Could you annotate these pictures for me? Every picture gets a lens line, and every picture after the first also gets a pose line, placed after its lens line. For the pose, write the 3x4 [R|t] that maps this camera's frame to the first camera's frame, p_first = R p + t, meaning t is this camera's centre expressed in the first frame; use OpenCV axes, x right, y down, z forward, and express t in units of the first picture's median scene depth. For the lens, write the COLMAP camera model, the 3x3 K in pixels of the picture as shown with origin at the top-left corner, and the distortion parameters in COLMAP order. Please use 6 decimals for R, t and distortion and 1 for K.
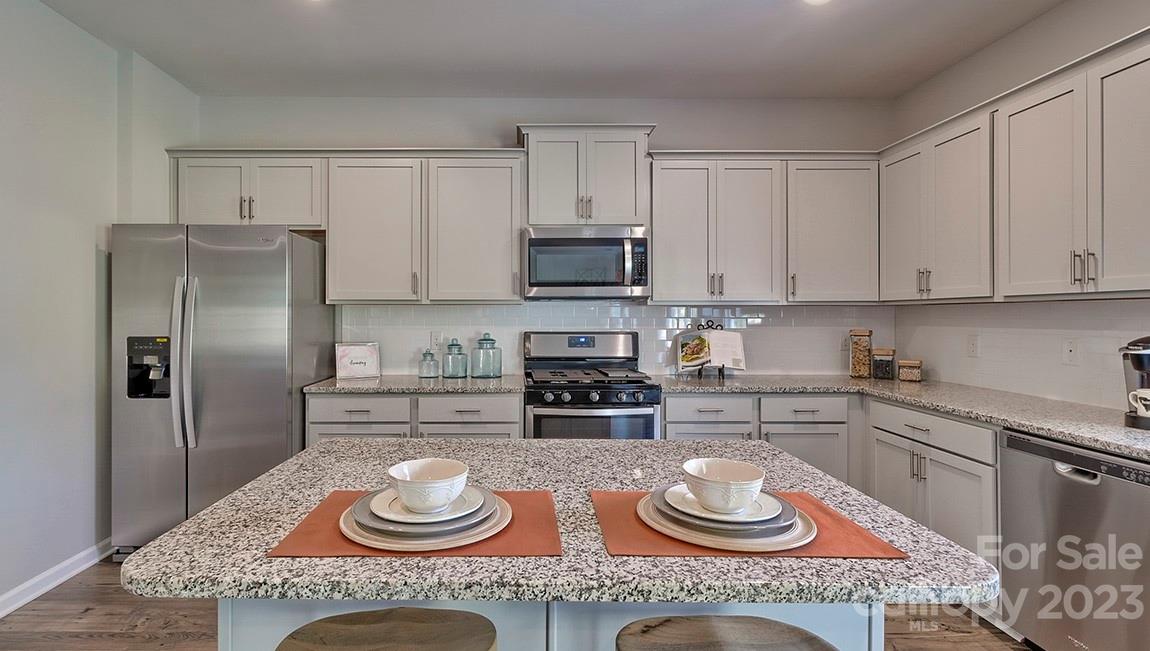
lens RADIAL K [[532.2, 0, 539.9], [0, 532.2, 317.9], [0, 0, 1]] dist [0.006460, -0.001888]
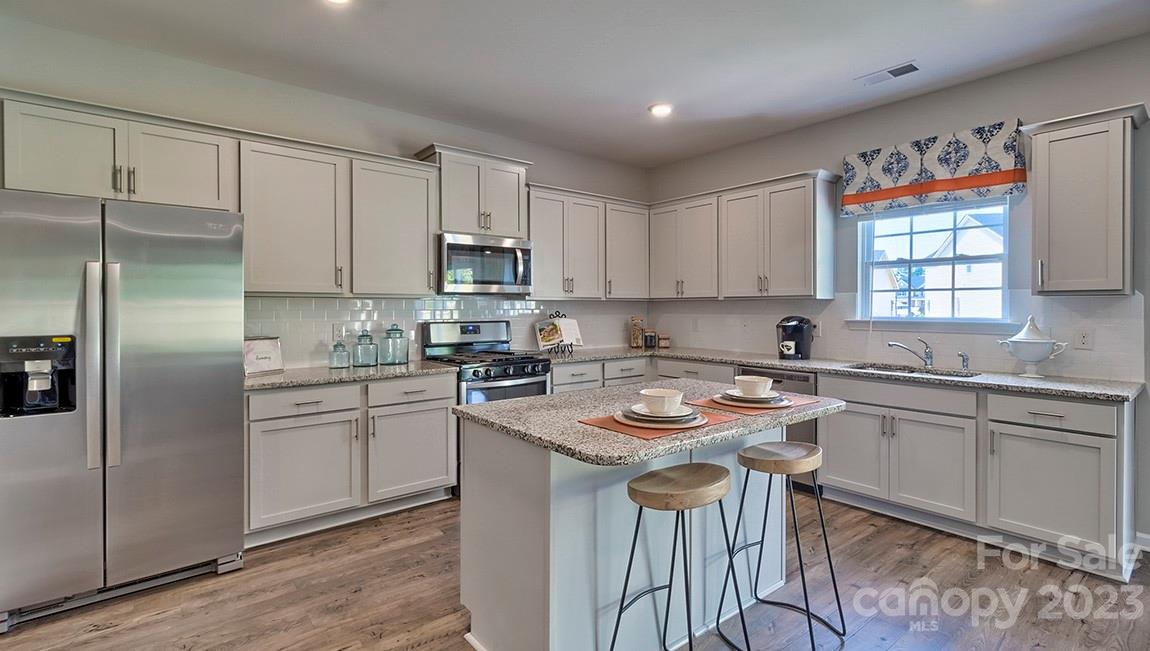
lens RADIAL K [[532.2, 0, 571.8], [0, 532.2, 308.4], [0, 0, 1]] dist [0.006460, -0.001888]
pose [[0.784807, -0.002903, 0.619734, -0.524105], [0.002753, 0.999995, 0.001199, -0.004010], [-0.619735, 0.000765, 0.784811, -0.095927]]
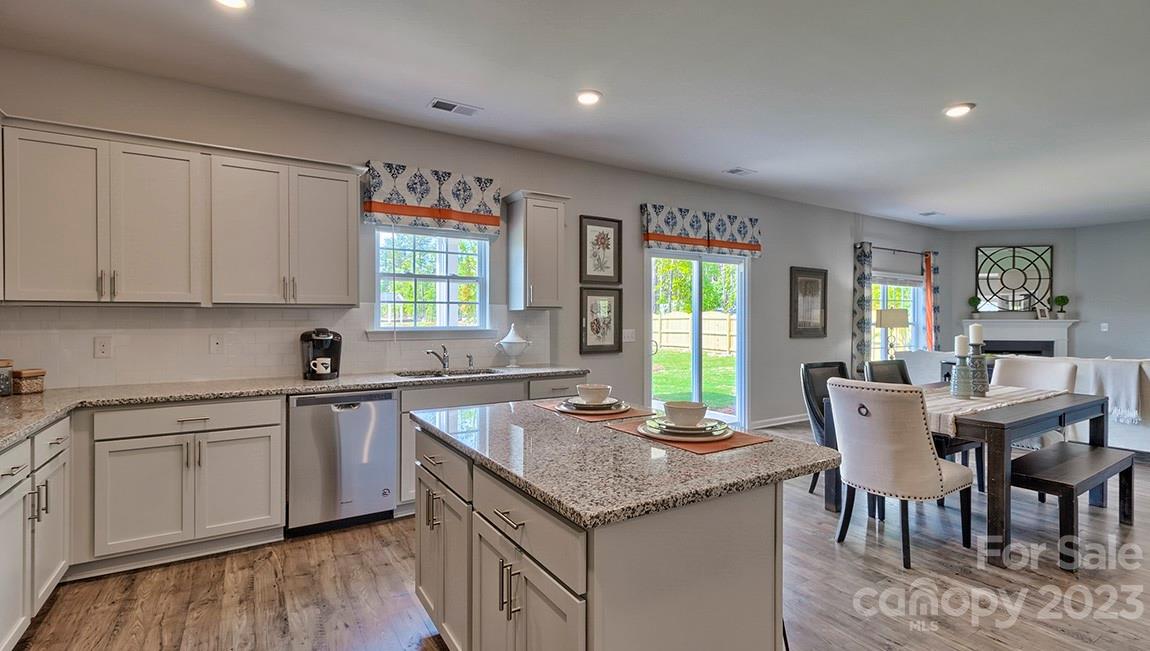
lens RADIAL K [[532.2, 0, 581.3], [0, 532.2, 311.7], [0, 0, 1]] dist [0.006460, -0.001888]
pose [[-0.532171, 0.007779, 0.846601, -0.513147], [0.001298, 0.999964, -0.008372, -0.006023], [-0.846636, -0.003357, -0.532162, 0.704631]]
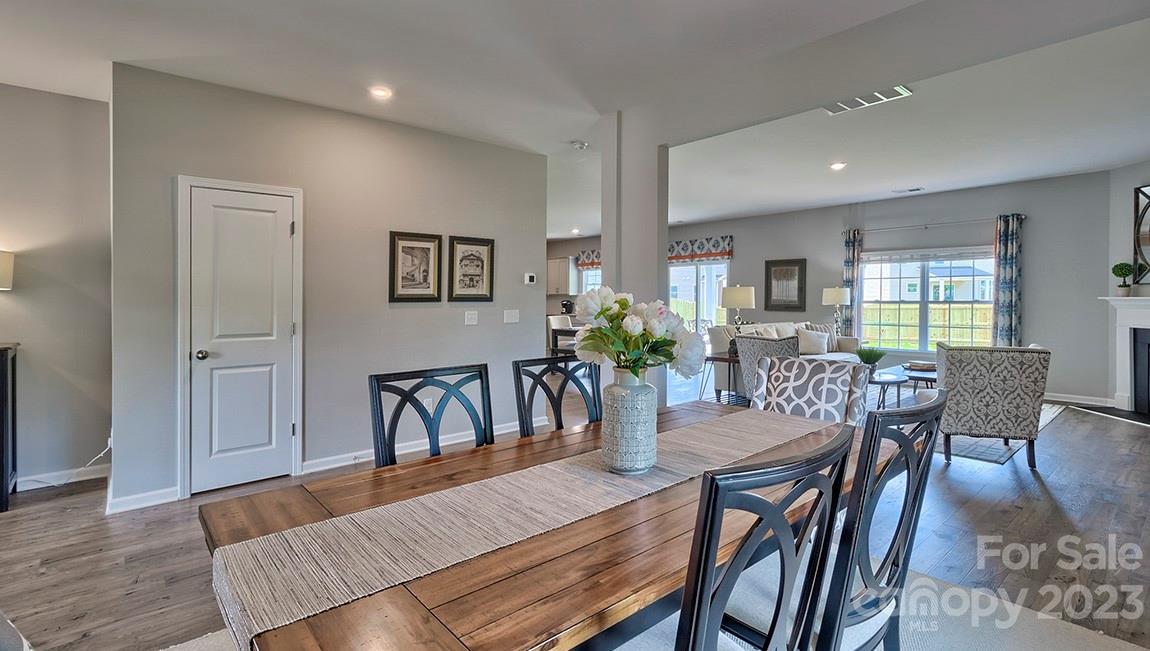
lens RADIAL K [[532.2, 0, 578.9], [0, 532.2, 295.3], [0, 0, 1]] dist [0.006460, -0.001888]
pose [[0.759175, -0.000509, 0.650886, -1.890313], [0.006811, 0.999951, -0.007163, 0.009274], [-0.650850, 0.009872, 0.759142, -2.572842]]
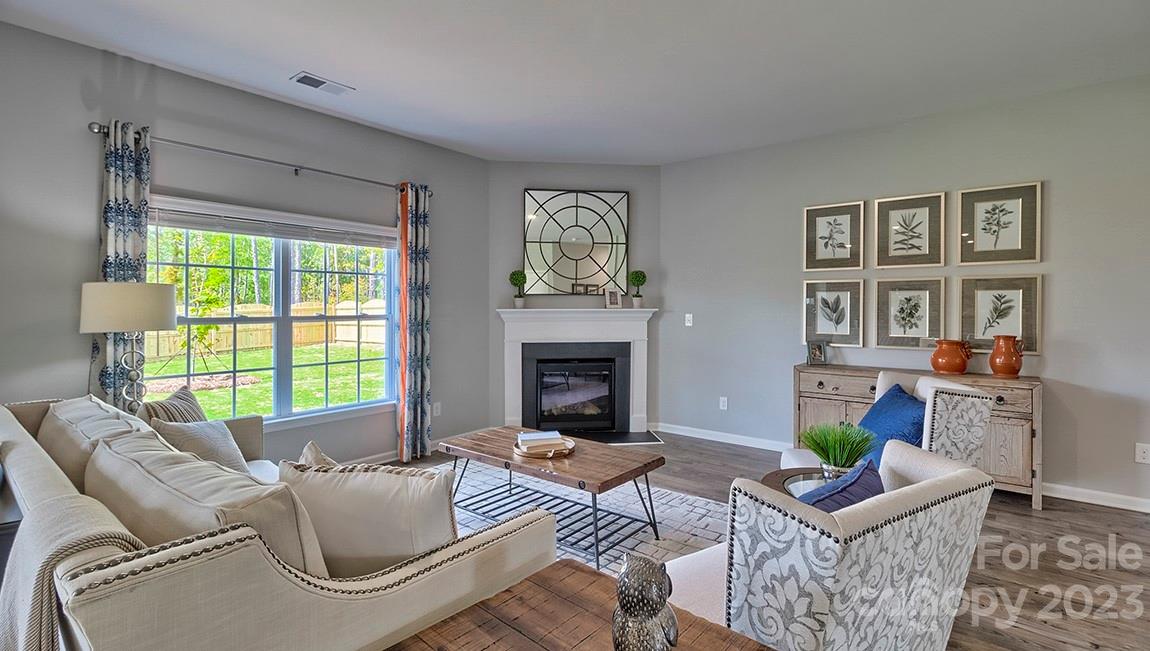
lens RADIAL K [[532.2, 0, 580.5], [0, 532.2, 313.8], [0, 0, 1]] dist [0.006460, -0.001888]
pose [[-0.777939, -0.015803, 0.628141, -0.459570], [-0.001780, 0.999735, 0.022947, -0.006599], [-0.628338, 0.016733, -0.777761, -1.264965]]
